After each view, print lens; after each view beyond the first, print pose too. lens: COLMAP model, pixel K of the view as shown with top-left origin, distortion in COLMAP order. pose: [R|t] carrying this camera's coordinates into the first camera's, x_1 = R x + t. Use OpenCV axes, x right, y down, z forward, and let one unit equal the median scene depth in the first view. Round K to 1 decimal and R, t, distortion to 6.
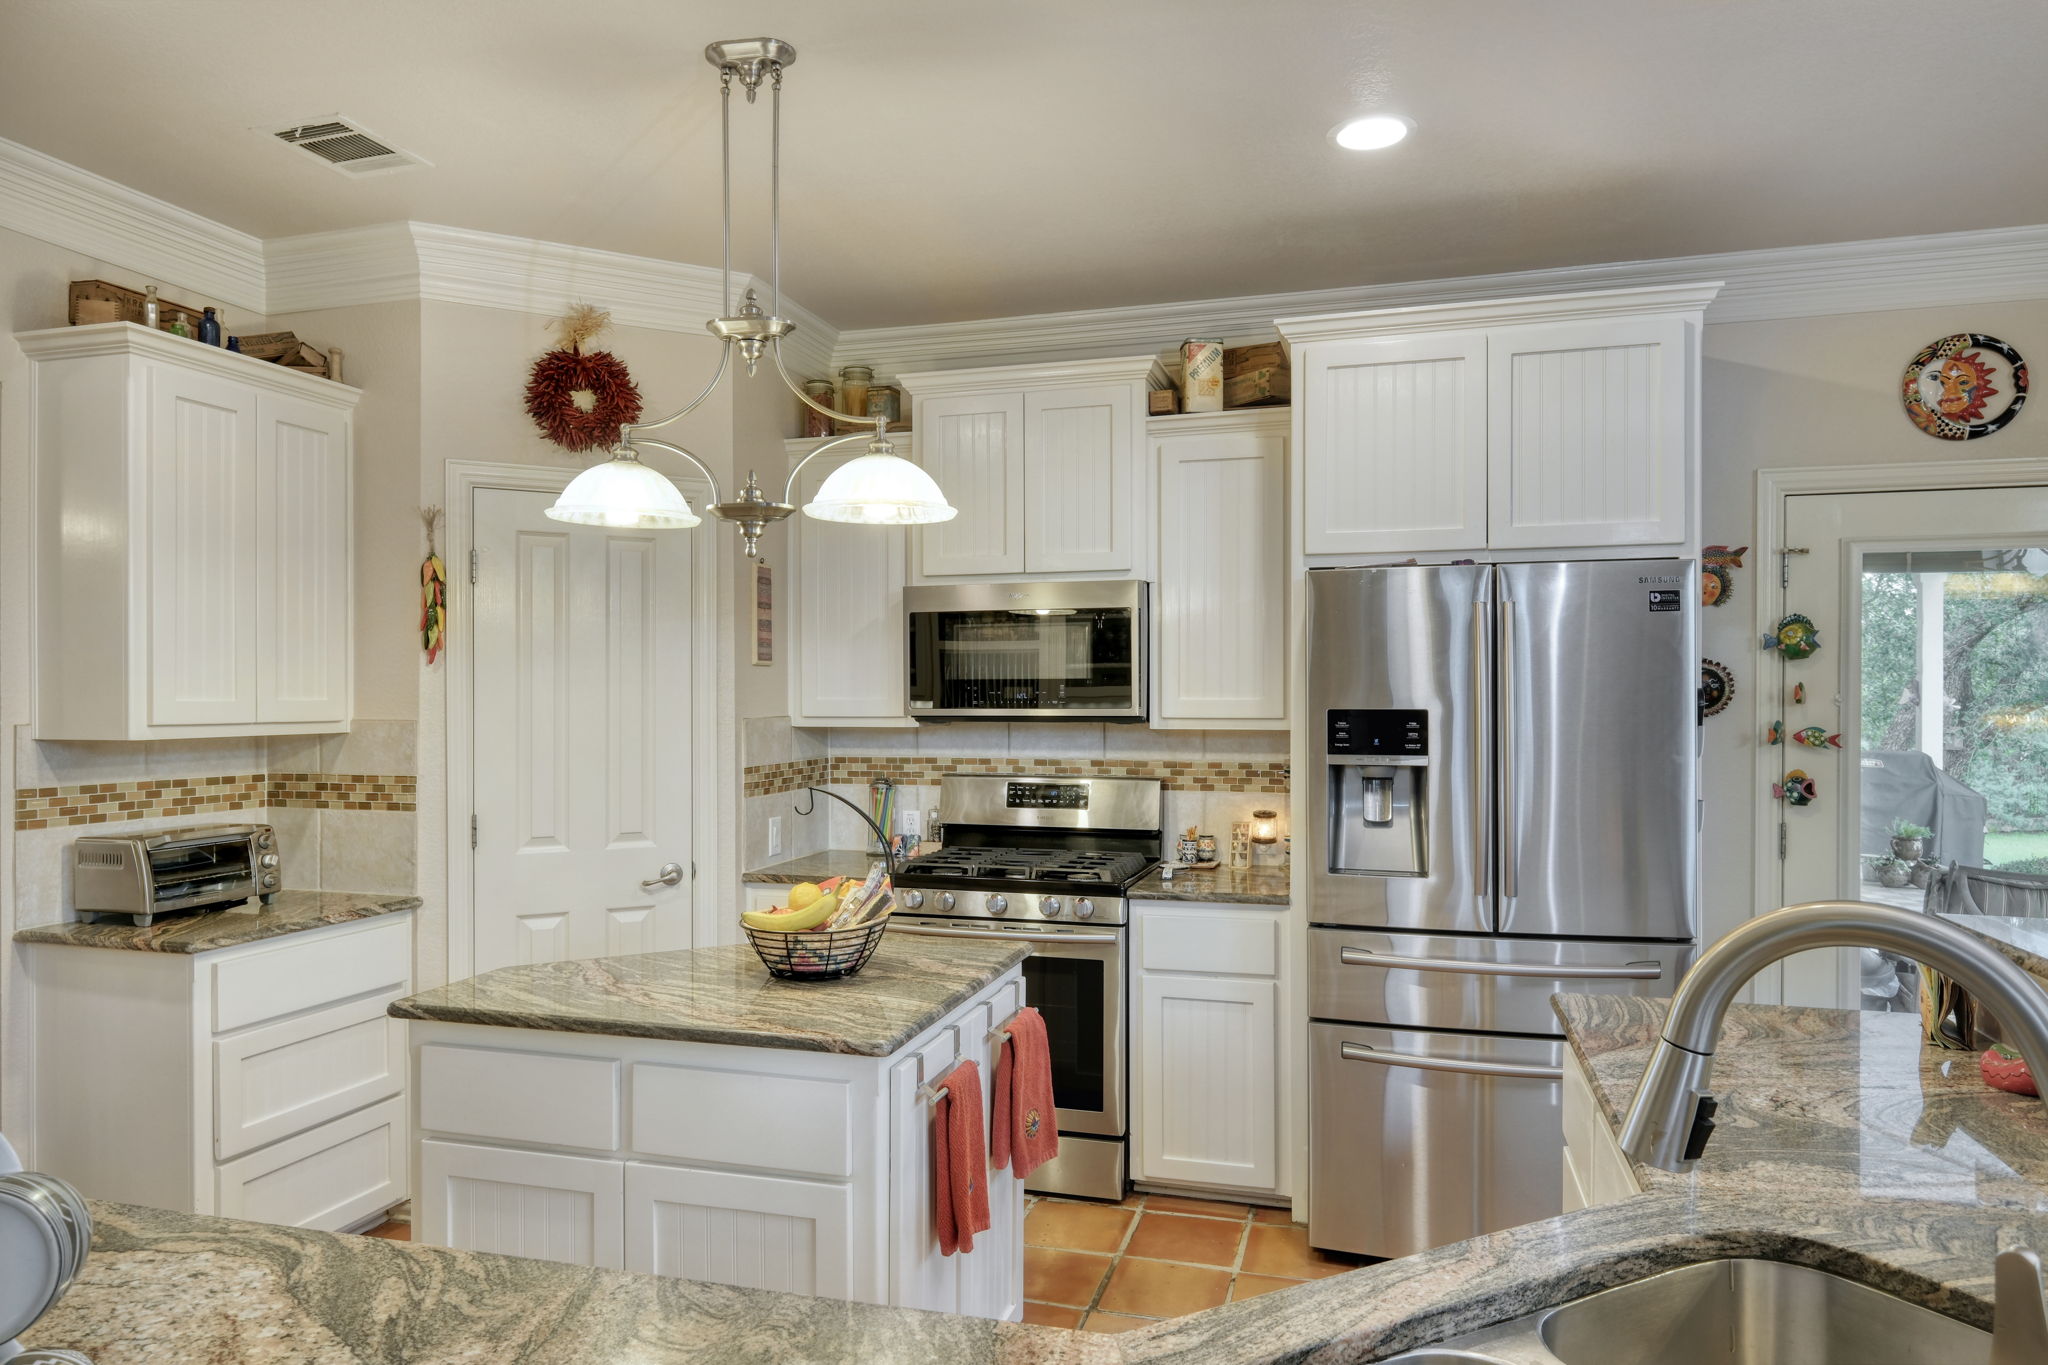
lens RADIAL K [[1307.4, 0, 1018.0], [0, 1307.4, 689.7], [0, 0, 1]] dist [-0.003948, -0.000045]
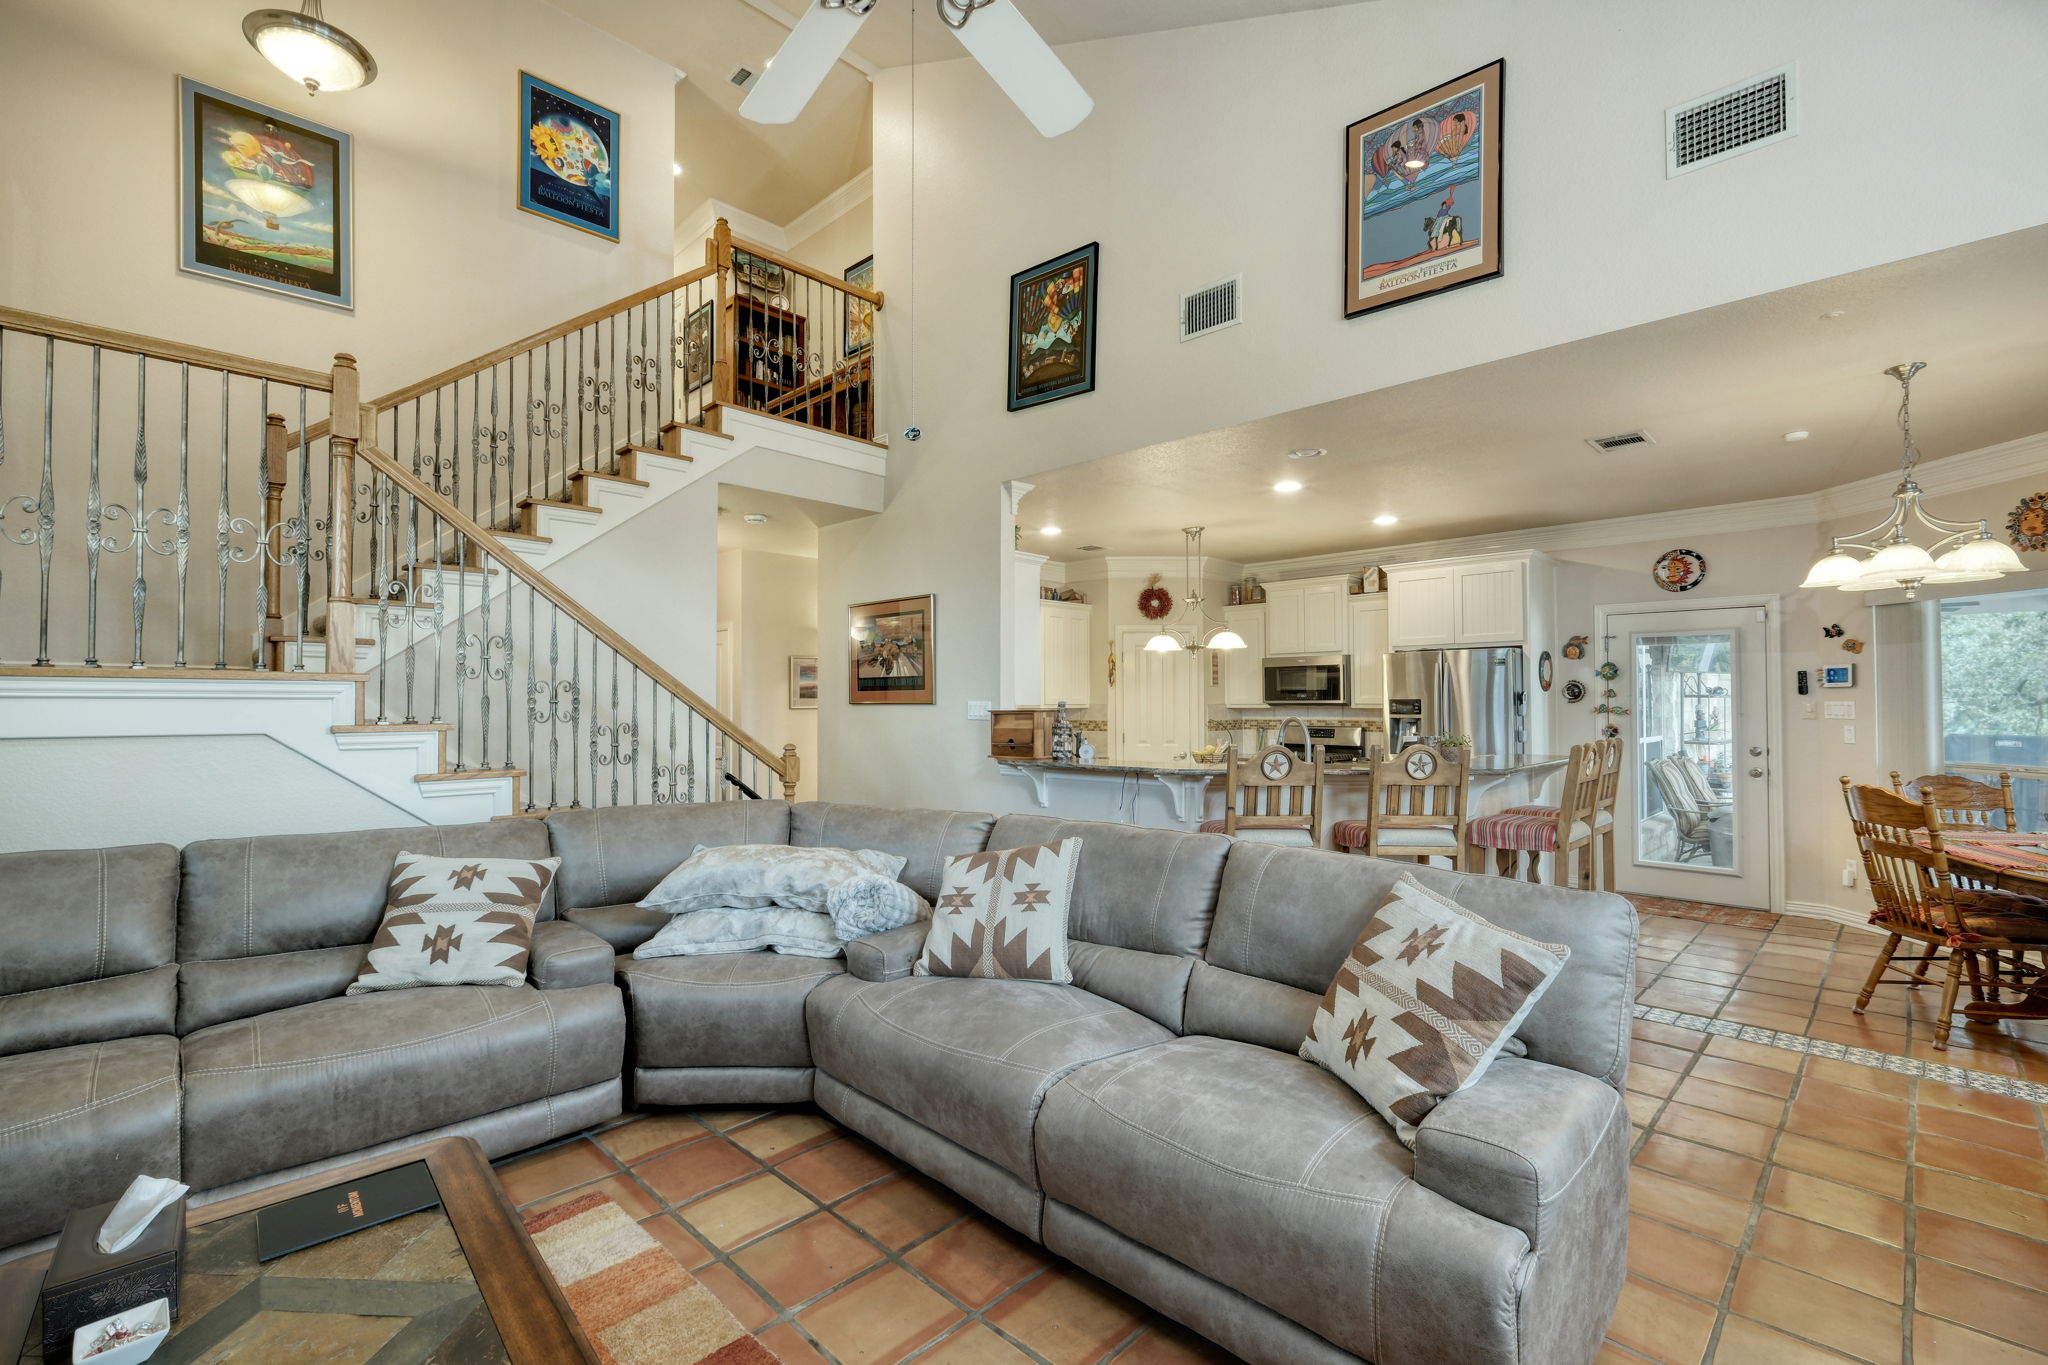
lens RADIAL K [[940.4, 0, 1017.1], [0, 940.4, 686.7], [0, 0, 1]] dist [-0.001120, 0.000686]
pose [[0.885294, -0.010610, -0.464911, 0.424491], [0.004016, 0.999877, -0.015172, 0.013620], [0.465014, 0.011565, 0.885228, -1.158377]]
